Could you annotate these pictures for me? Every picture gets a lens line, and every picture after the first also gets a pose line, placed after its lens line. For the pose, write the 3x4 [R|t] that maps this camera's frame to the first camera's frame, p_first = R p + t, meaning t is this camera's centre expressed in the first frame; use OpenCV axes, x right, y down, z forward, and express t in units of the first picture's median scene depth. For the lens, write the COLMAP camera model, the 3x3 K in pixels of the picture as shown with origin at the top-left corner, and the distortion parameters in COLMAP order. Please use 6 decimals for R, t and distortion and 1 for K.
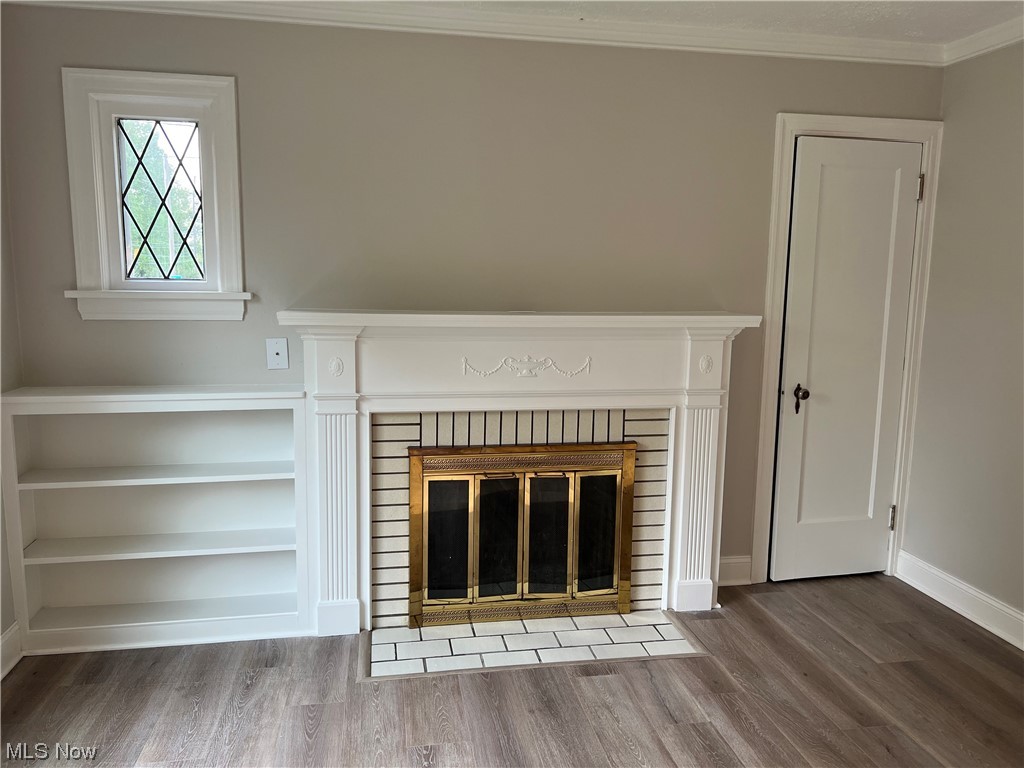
lens RADIAL K [[776.3, 0, 510.5], [0, 776.3, 390.9], [0, 0, 1]] dist [0.052828, -0.056262]
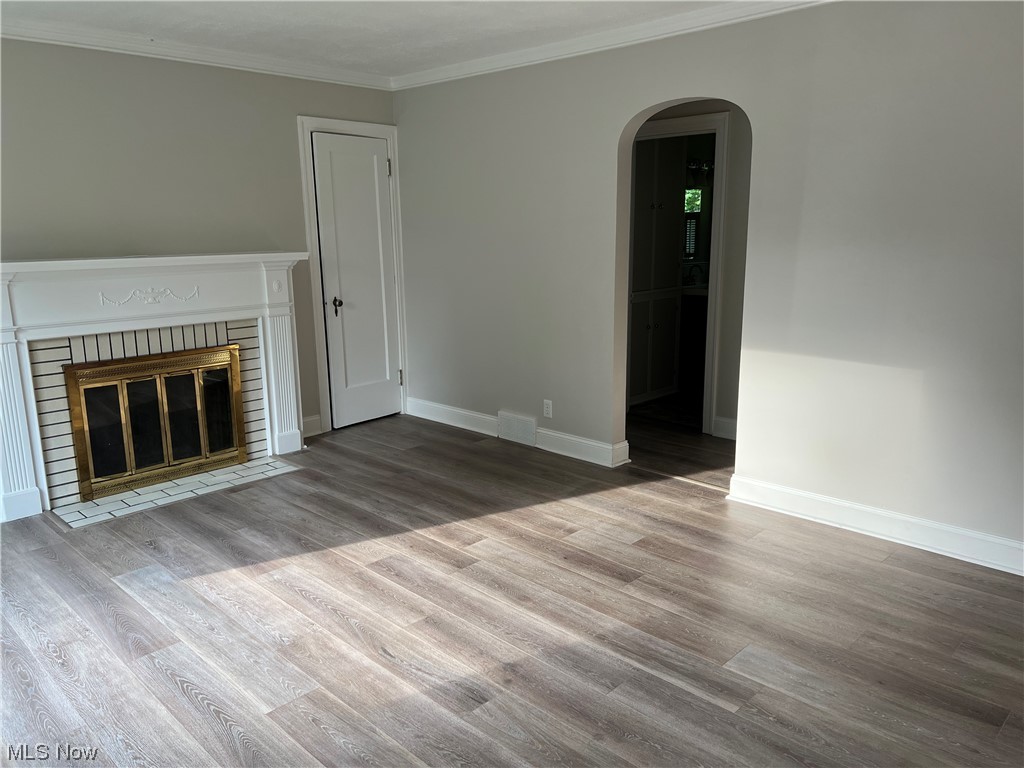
lens RADIAL K [[776.3, 0, 510.5], [0, 776.3, 390.9], [0, 0, 1]] dist [0.052828, -0.056262]
pose [[0.815085, -0.147565, 0.560233, -0.254271], [0.111805, 0.988905, 0.097810, 0.068315], [-0.568451, -0.017087, 0.822540, -0.494480]]
